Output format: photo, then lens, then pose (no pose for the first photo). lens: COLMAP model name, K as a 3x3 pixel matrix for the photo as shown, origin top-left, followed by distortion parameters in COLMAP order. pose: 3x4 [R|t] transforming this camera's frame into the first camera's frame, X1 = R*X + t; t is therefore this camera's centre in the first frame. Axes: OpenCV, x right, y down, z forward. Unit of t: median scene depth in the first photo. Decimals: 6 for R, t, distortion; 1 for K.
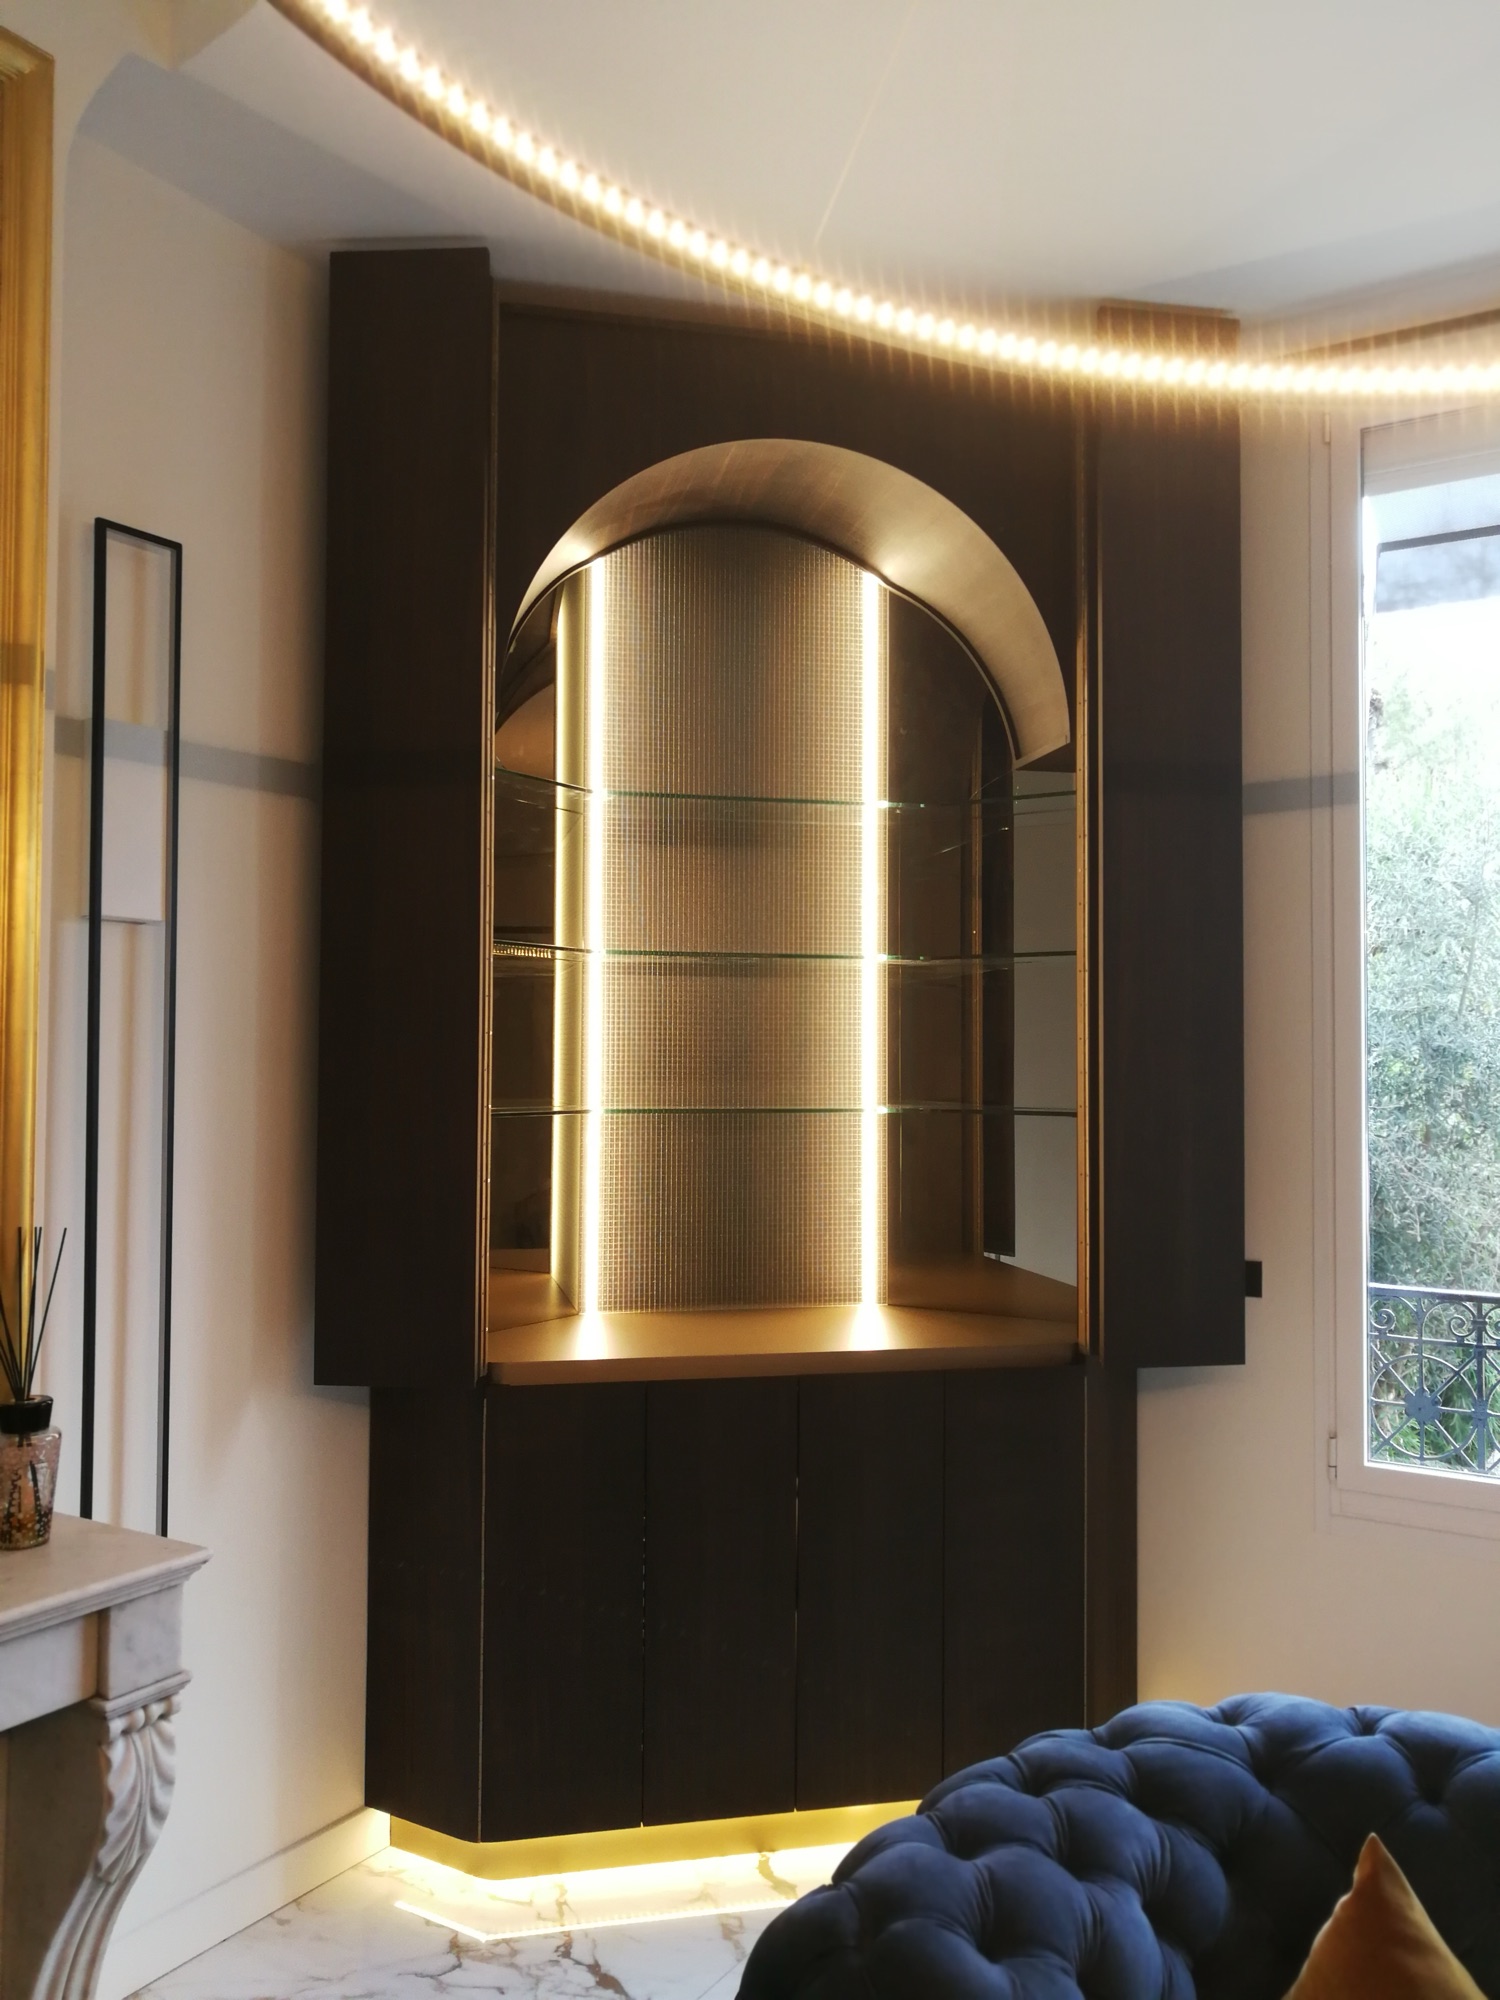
lens RADIAL K [[1574.2, 0, 760.9], [0, 1574.2, 1020.3], [0, 0, 1]] dist [-0.006917, 0.021788]
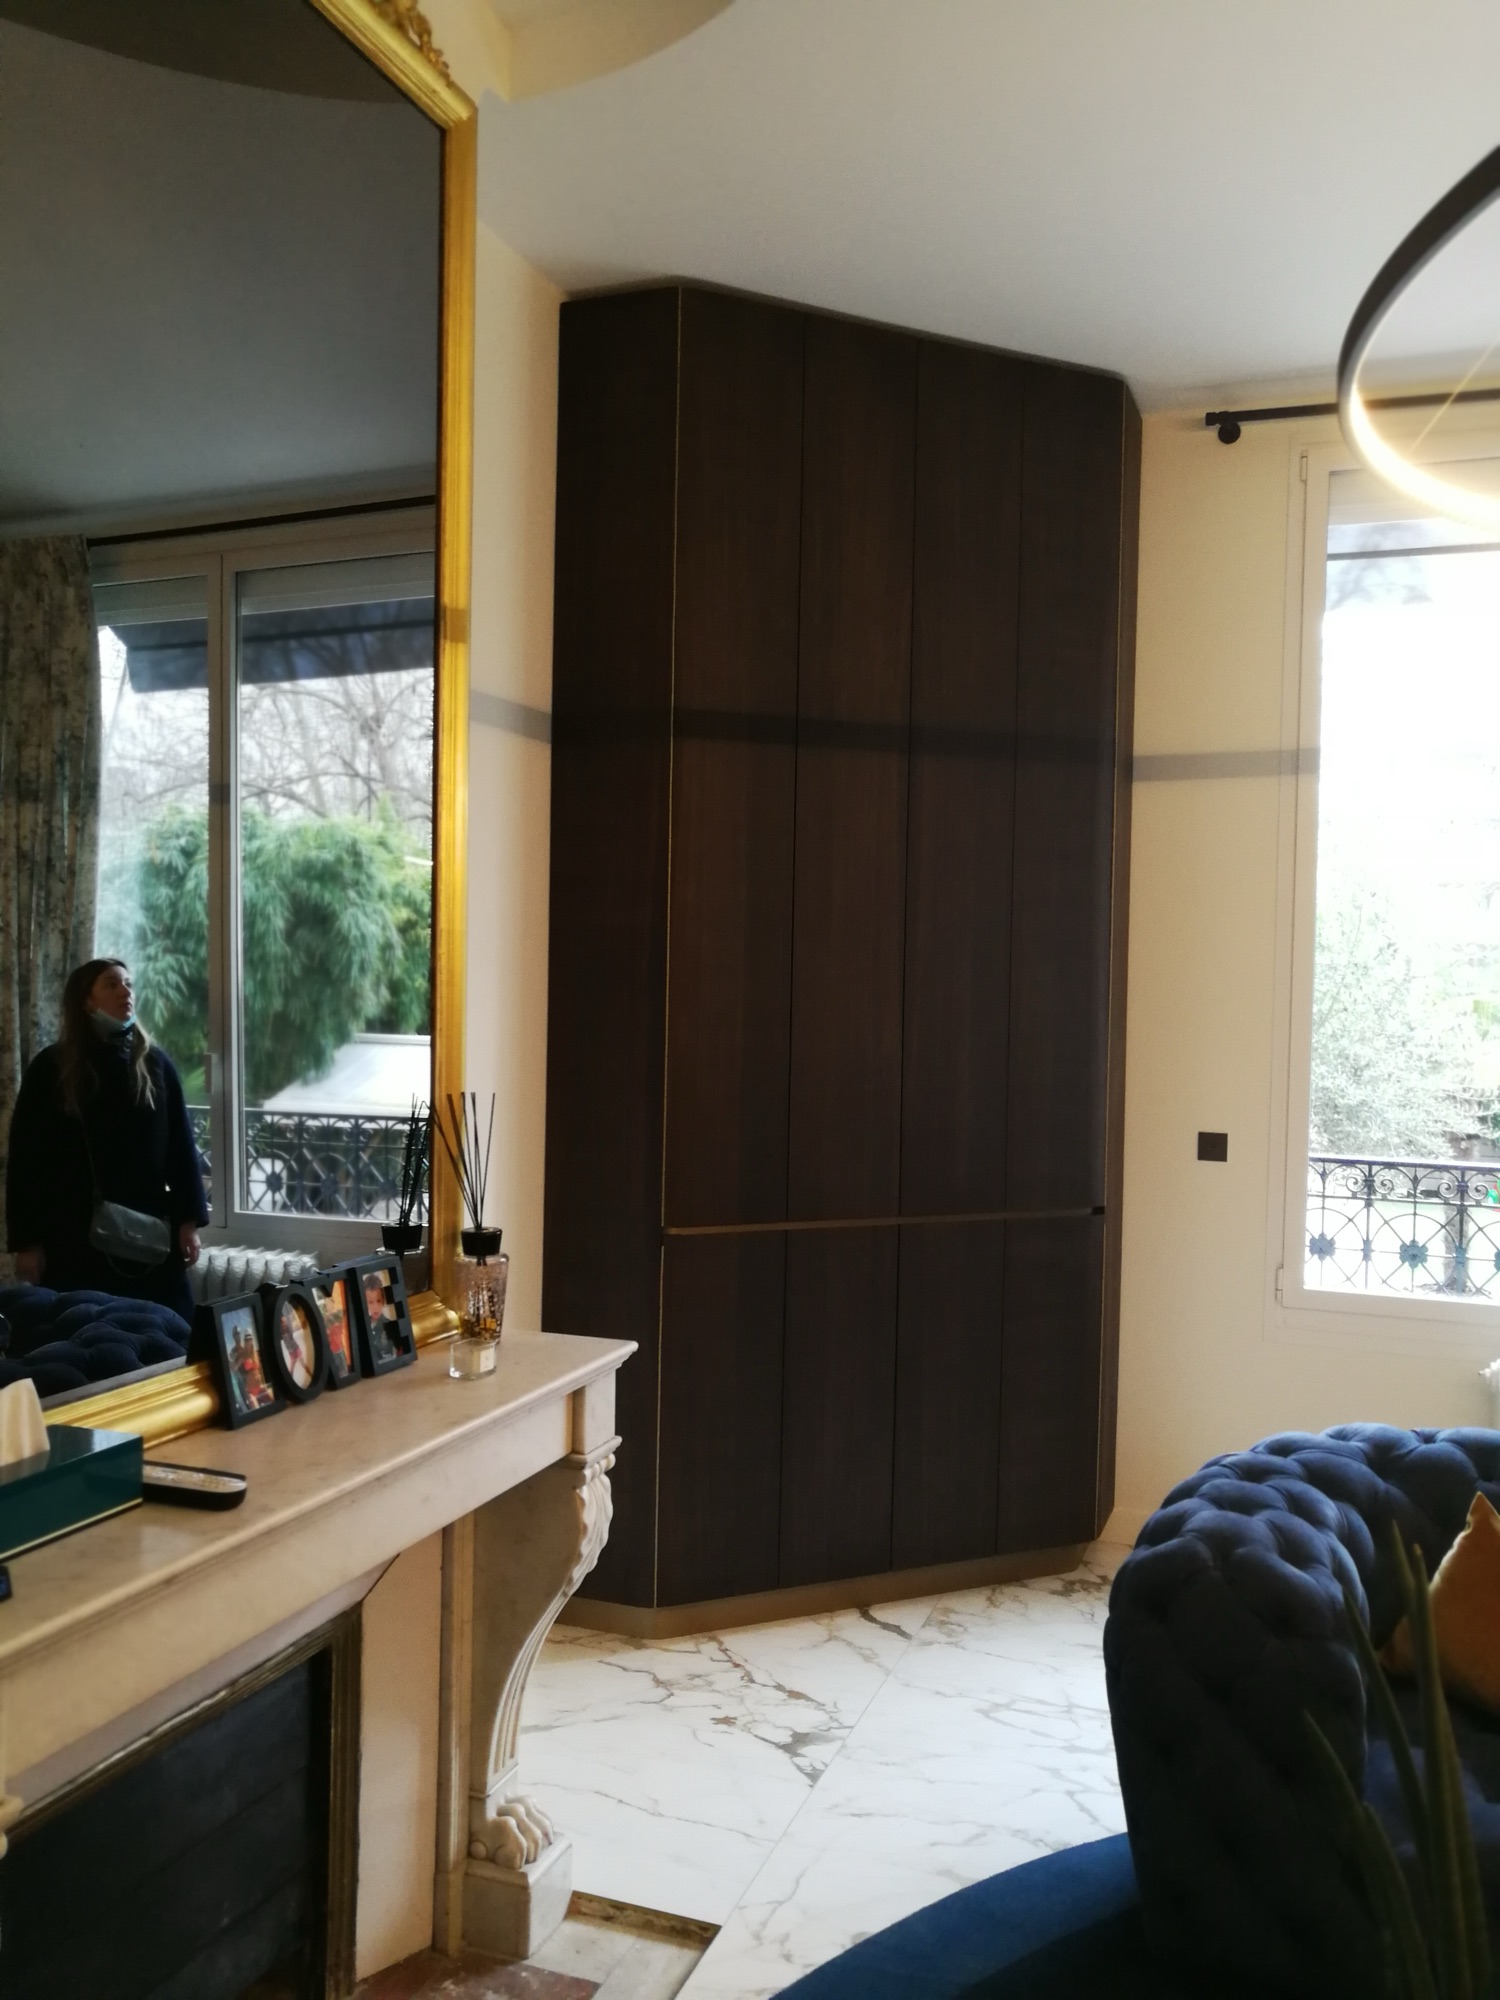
lens RADIAL K [[1574.2, 0, 760.9], [0, 1574.2, 1020.3], [0, 0, 1]] dist [-0.006917, 0.021788]
pose [[0.978352, 0.011217, 0.206645, -0.511689], [-0.023202, 0.998180, 0.055665, 0.001690], [-0.205644, -0.059255, 0.976831, -0.253217]]
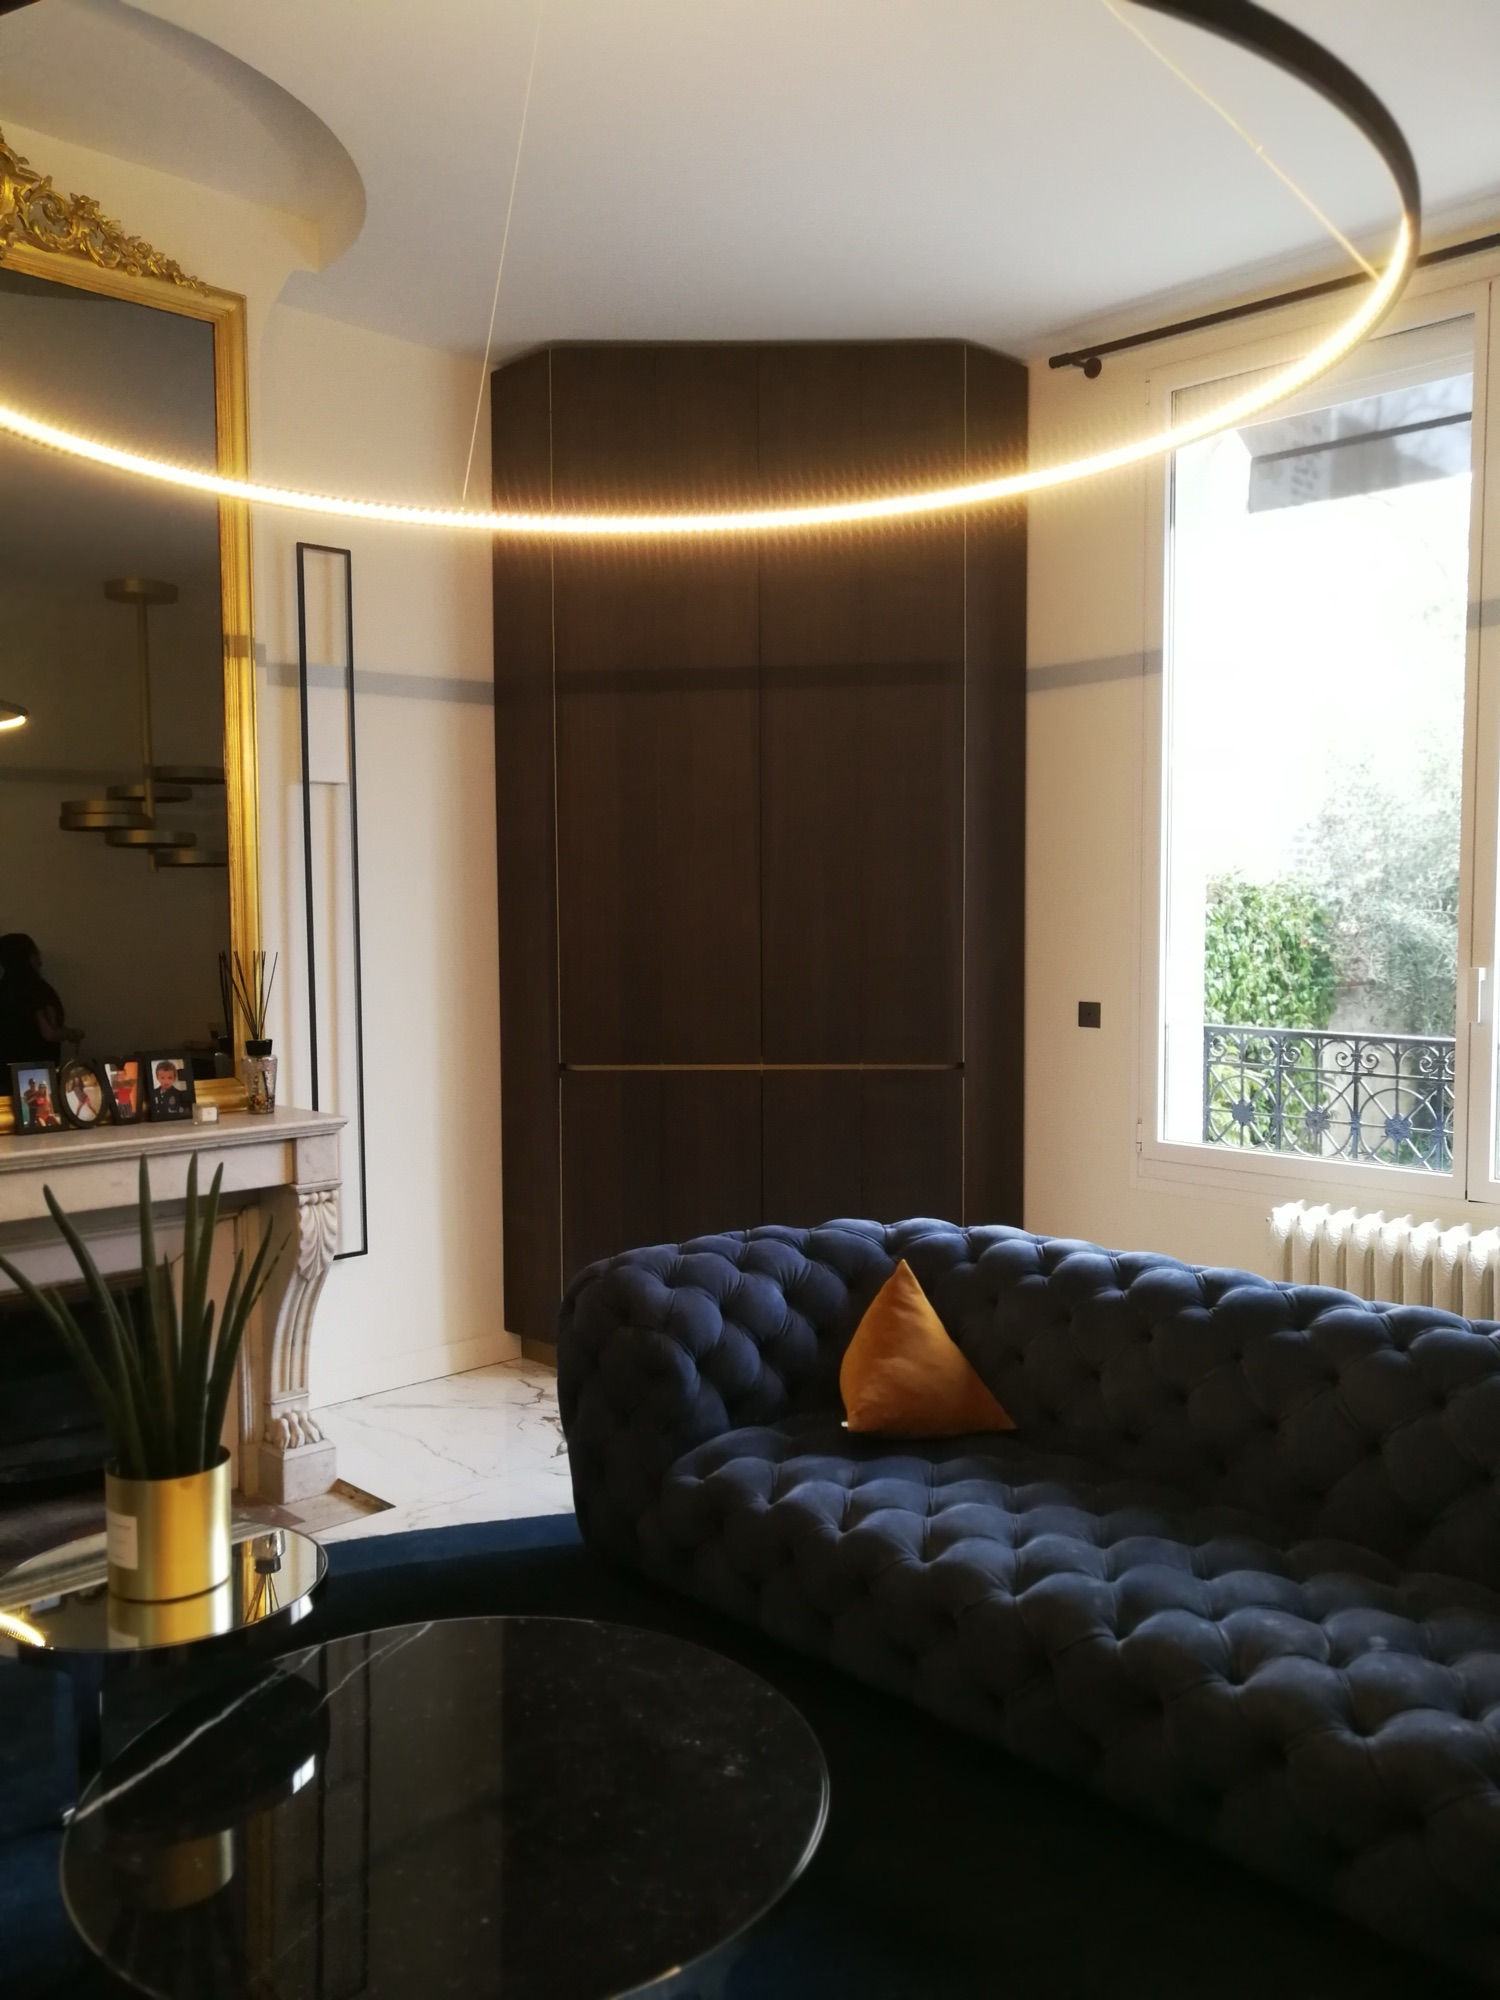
lens RADIAL K [[1550.2, 0, 777.8], [0, 1550.2, 1024.7], [0, 0, 1]] dist [-0.037337, 0.000201]
pose [[0.976096, 0.006514, -0.217240, 0.556064], [0.016614, 0.994390, 0.104466, 0.038388], [0.216702, -0.105579, 0.970512, -0.682072]]
